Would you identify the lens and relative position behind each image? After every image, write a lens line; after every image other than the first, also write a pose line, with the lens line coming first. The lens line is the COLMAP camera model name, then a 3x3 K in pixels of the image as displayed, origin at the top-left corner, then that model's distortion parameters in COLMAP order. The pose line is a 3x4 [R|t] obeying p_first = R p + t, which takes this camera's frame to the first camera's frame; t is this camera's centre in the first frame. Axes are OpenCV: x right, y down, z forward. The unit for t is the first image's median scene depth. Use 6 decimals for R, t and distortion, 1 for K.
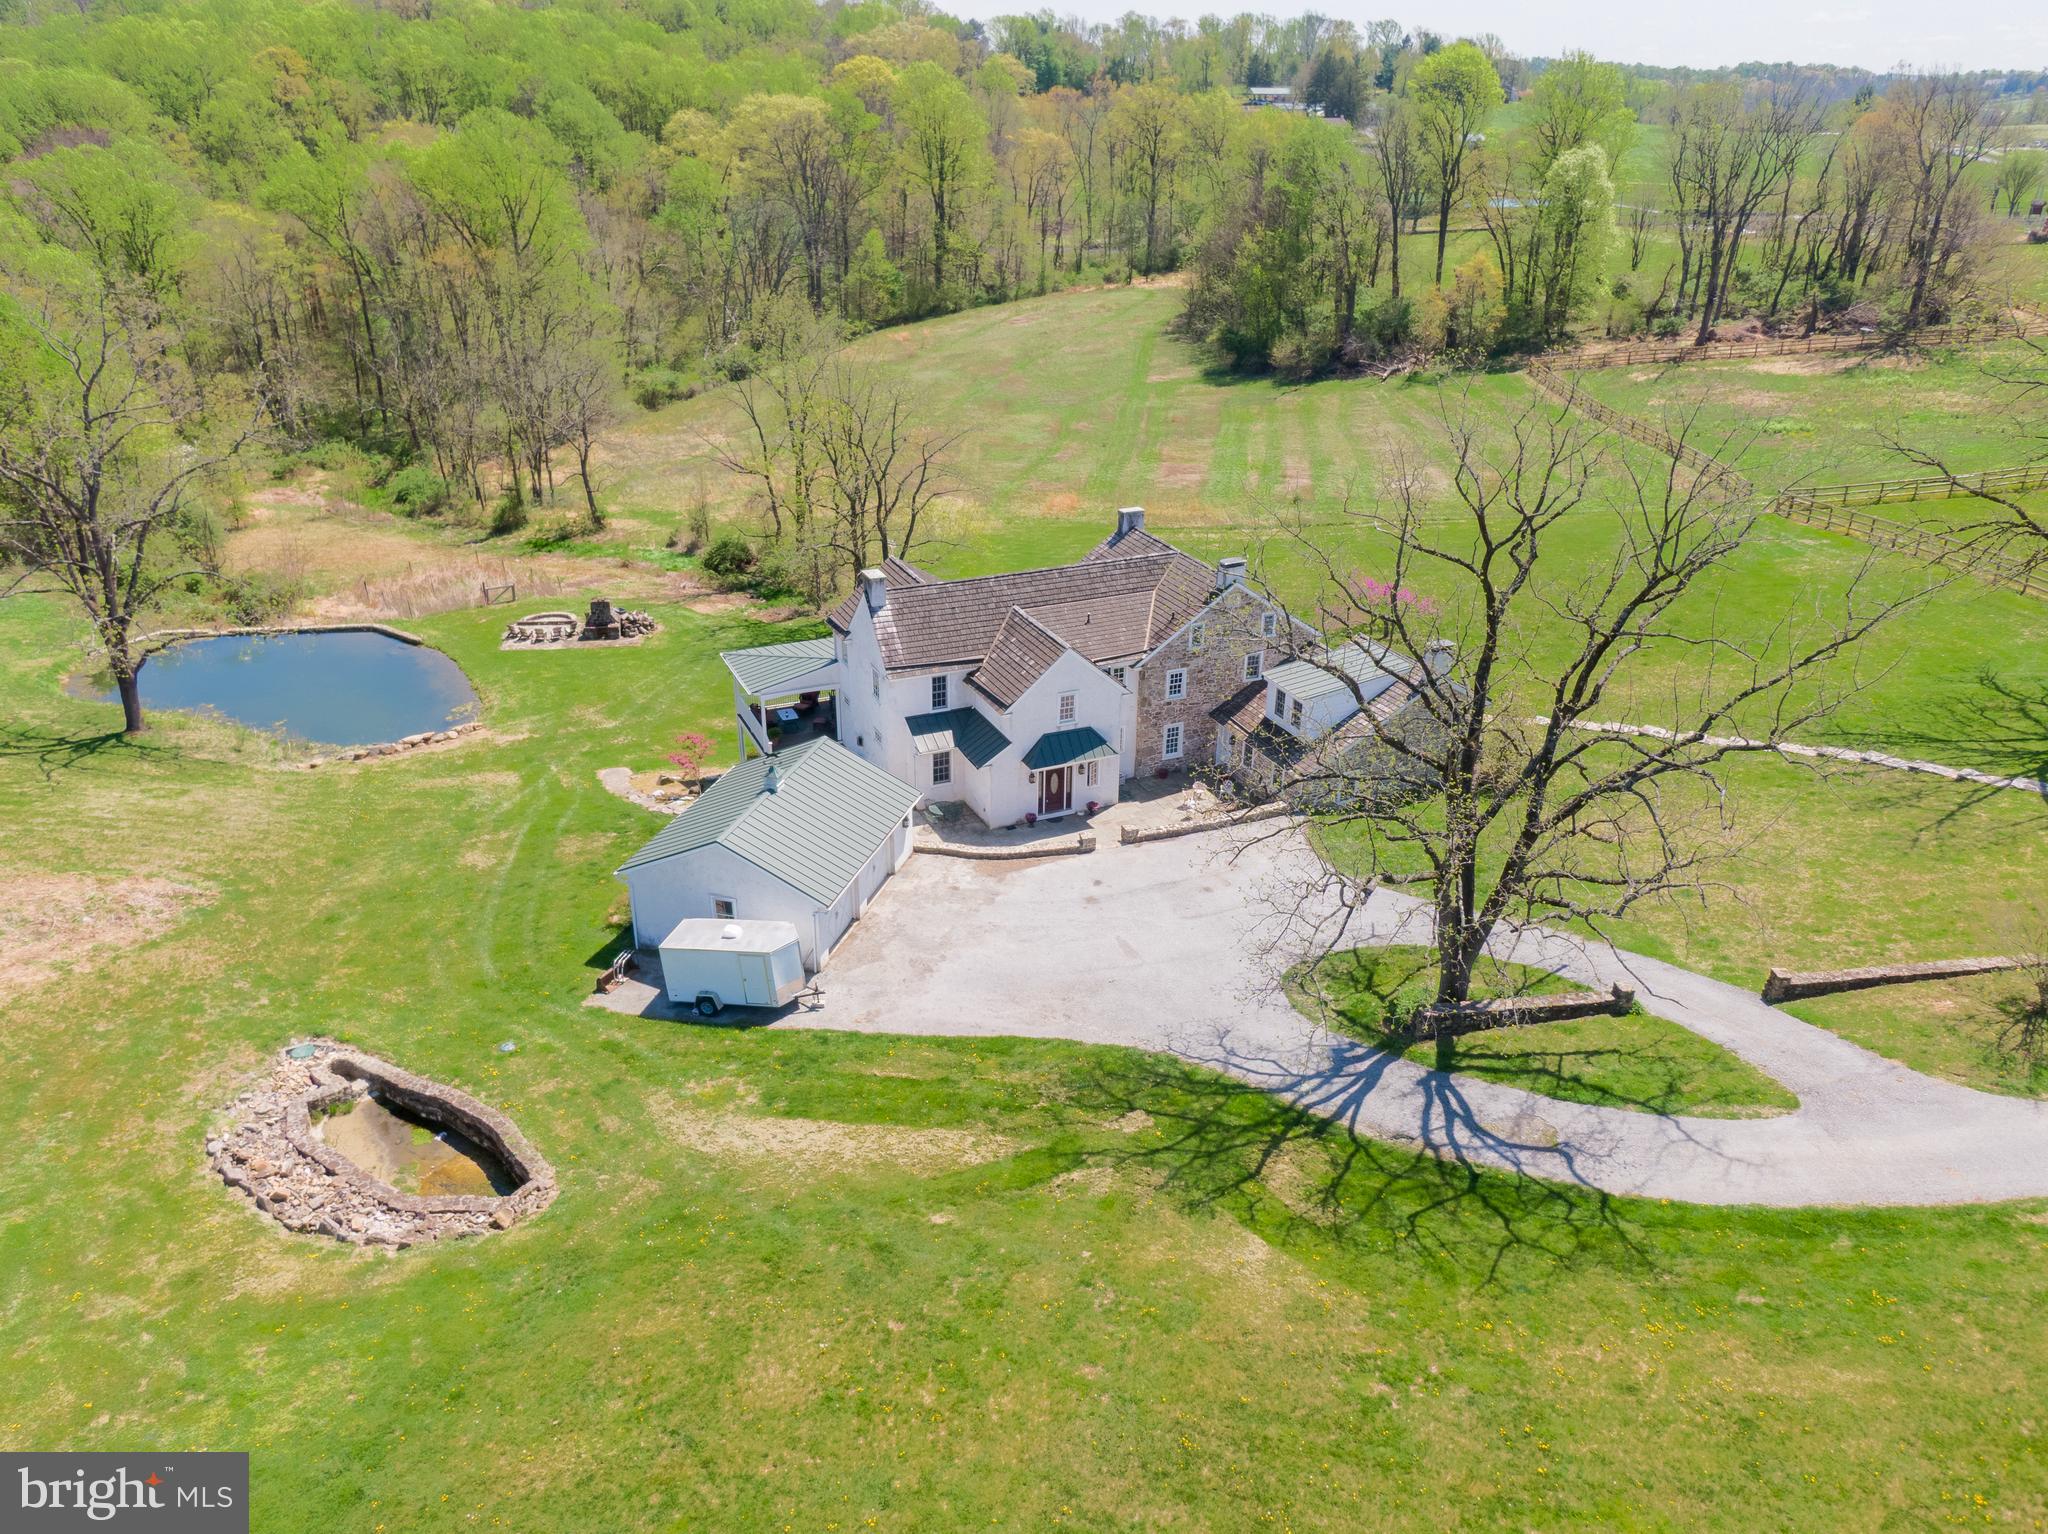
lens RADIAL K [[1455.1, 0, 1026.6], [0, 1455.1, 761.2], [0, 0, 1]] dist [0.033087, -0.054830]
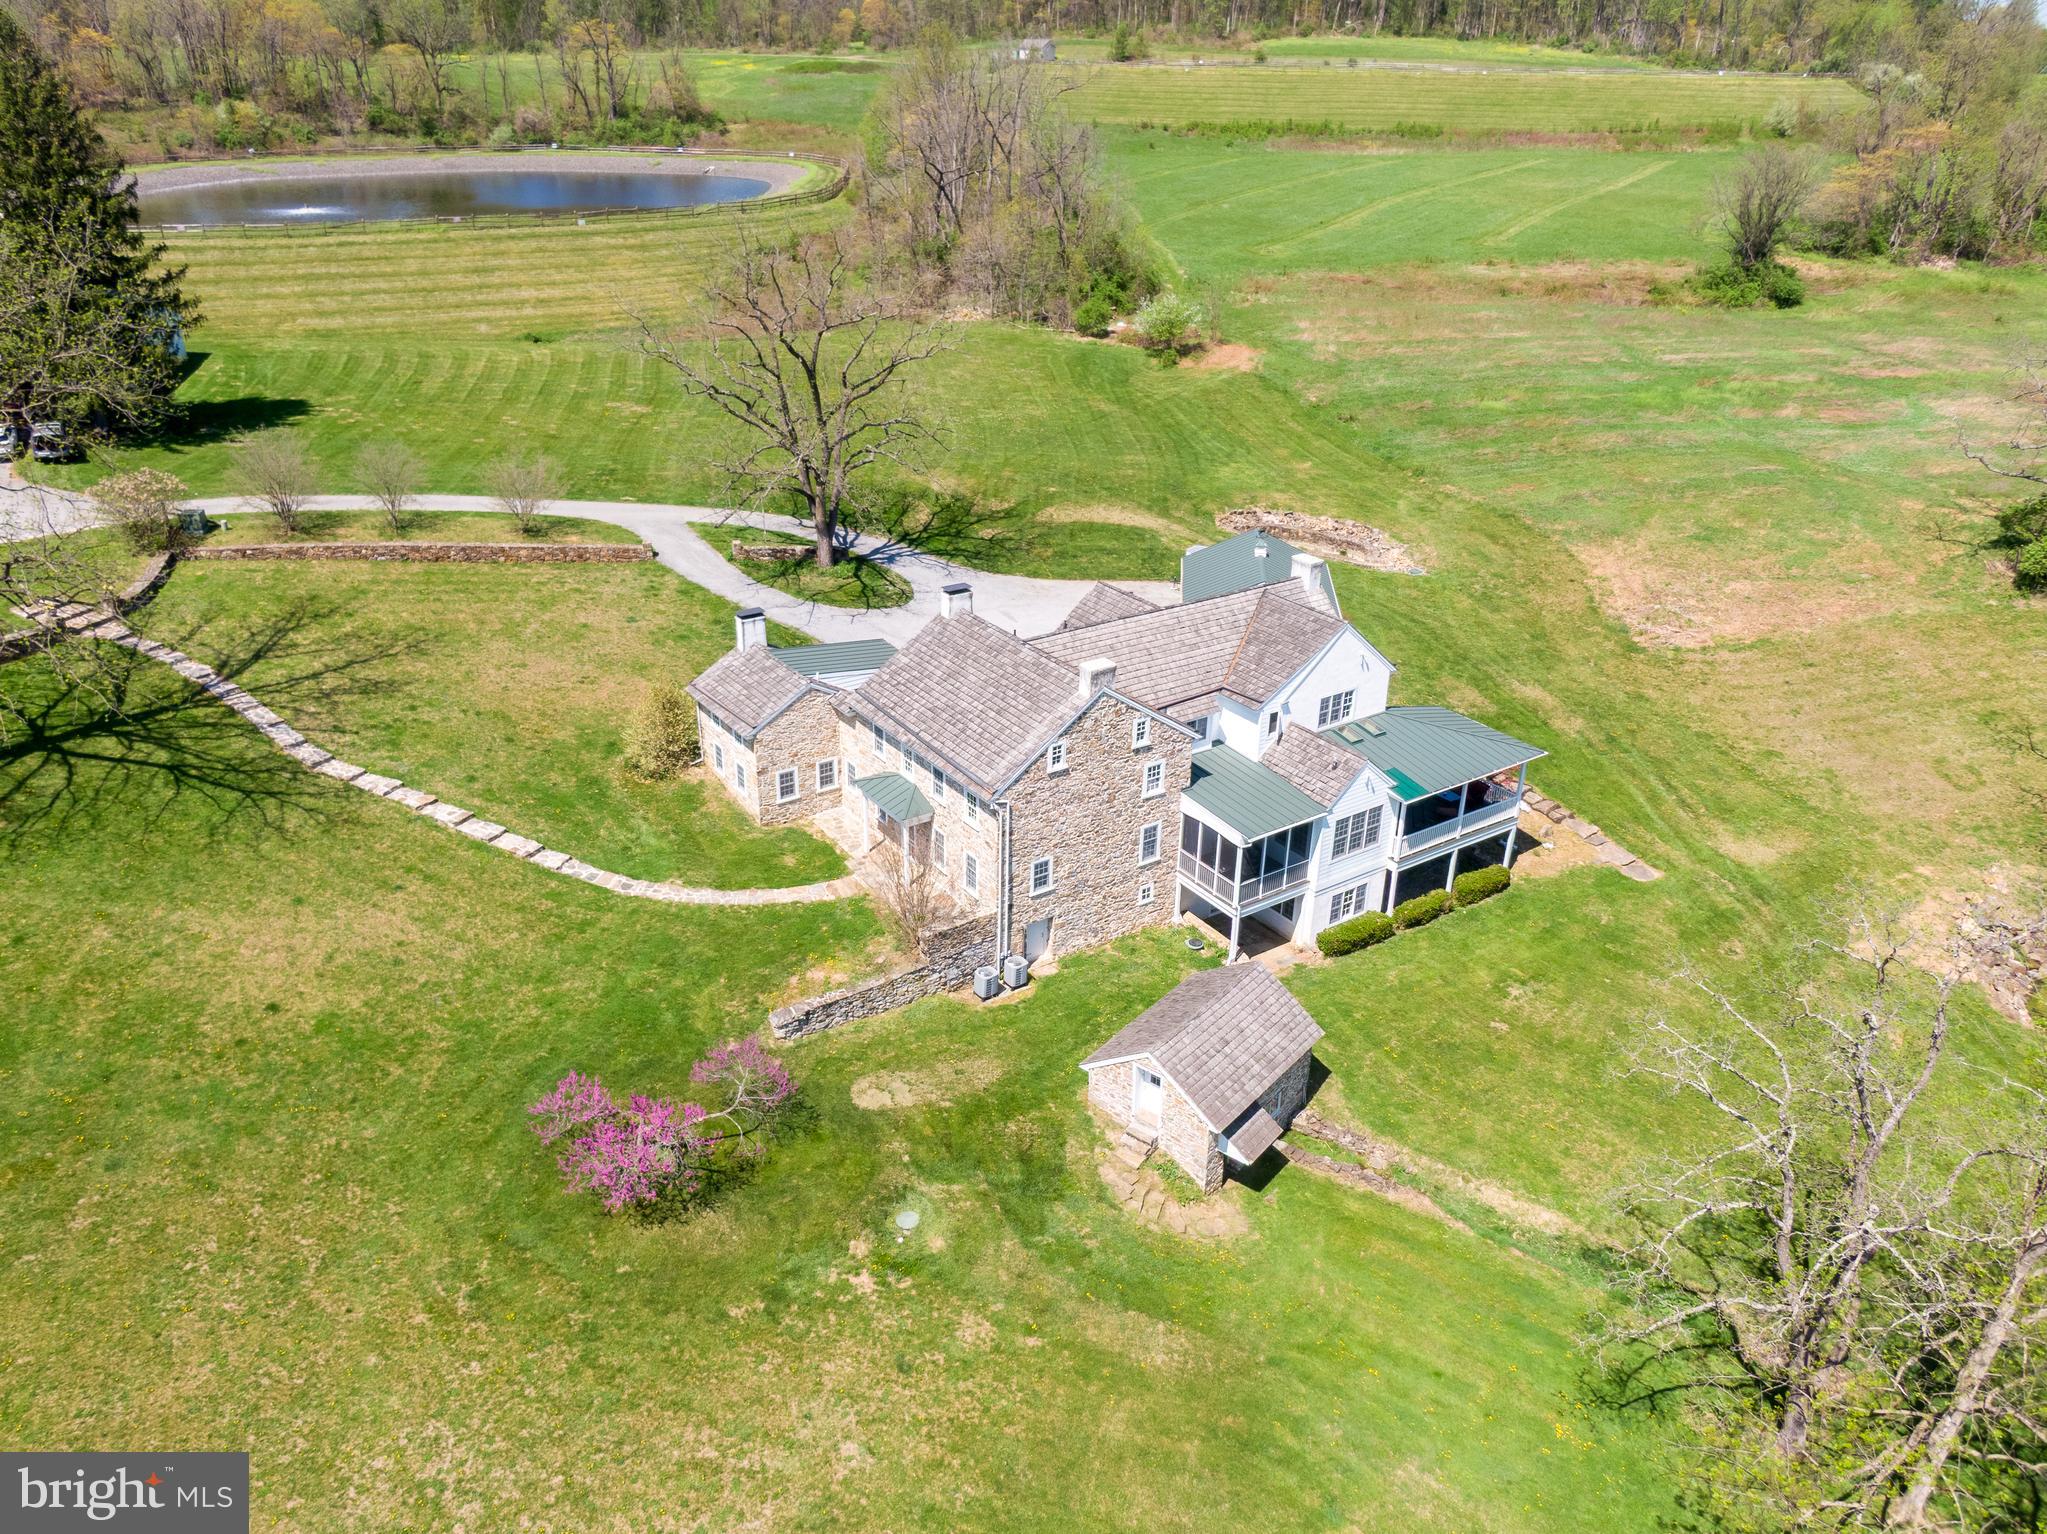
lens RADIAL K [[1457.4, 0, 1027.9], [0, 1457.4, 767.0], [0, 0, 1]] dist [0.029087, -0.056487]
pose [[-0.982823, 0.058980, -0.174870, 0.265100], [-0.099001, 0.631174, 0.769297, -0.776525], [0.155747, 0.773396, -0.614494, 1.657802]]
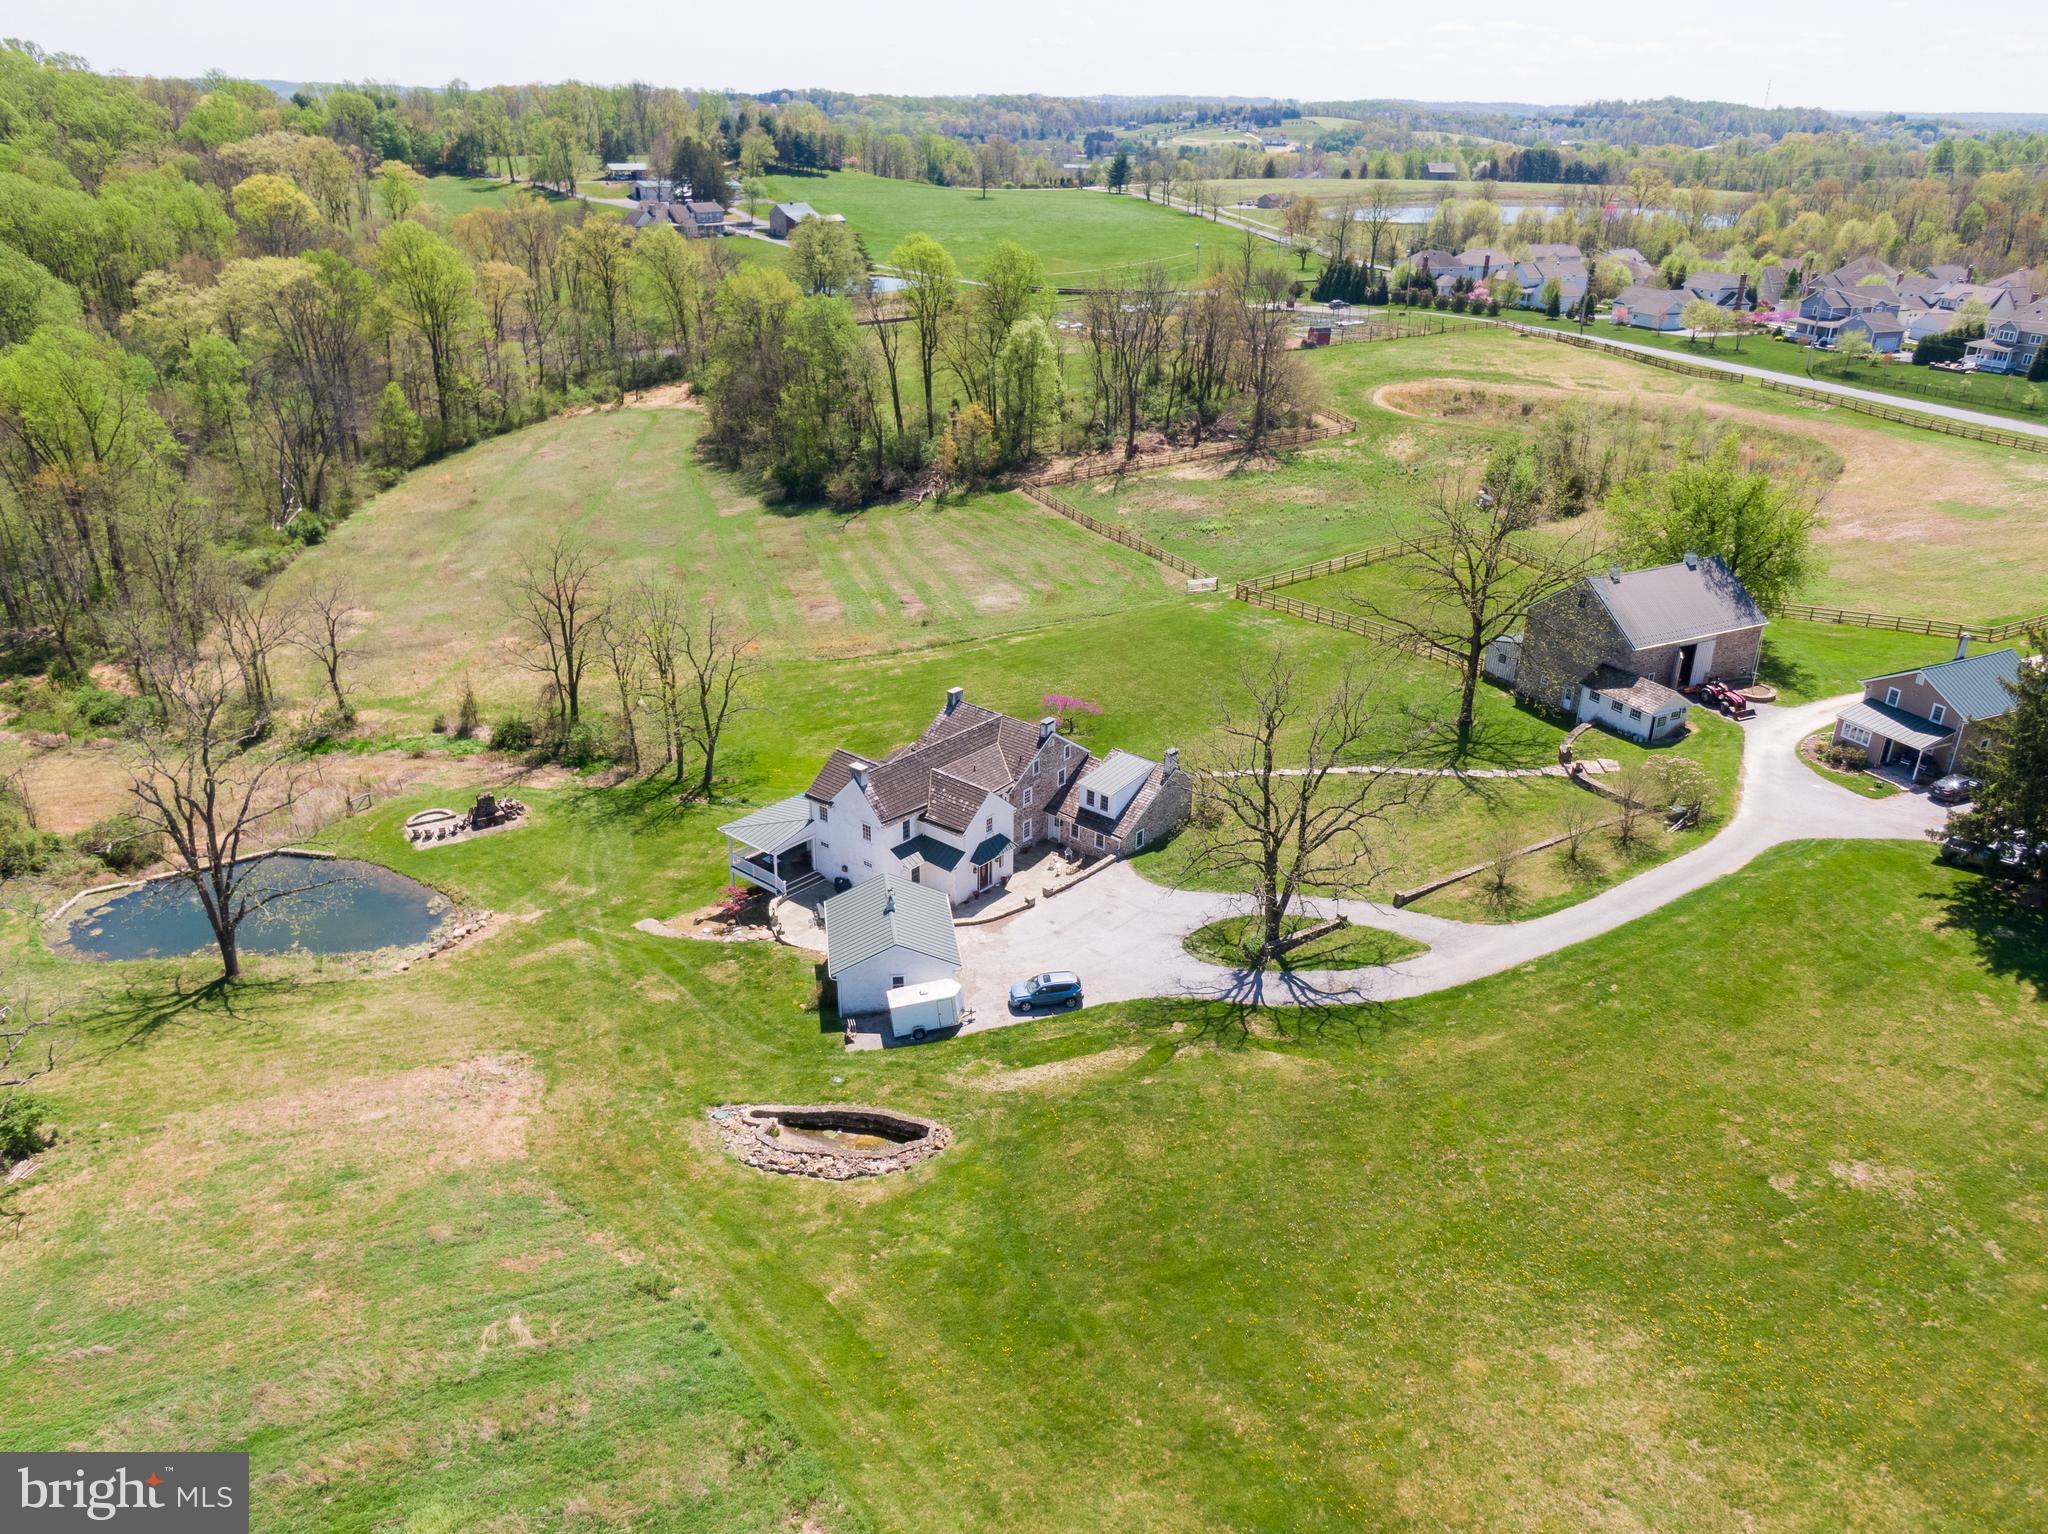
lens RADIAL K [[1437.1, 0, 1024.0], [0, 1437.1, 767.0], [0, 0, 1]] dist [0.058483, -0.106231]
pose [[0.903933, -0.175265, 0.390112, -0.548038], [0.176782, 0.983719, 0.032330, -0.143435], [-0.389427, 0.039740, 0.920200, -0.528962]]
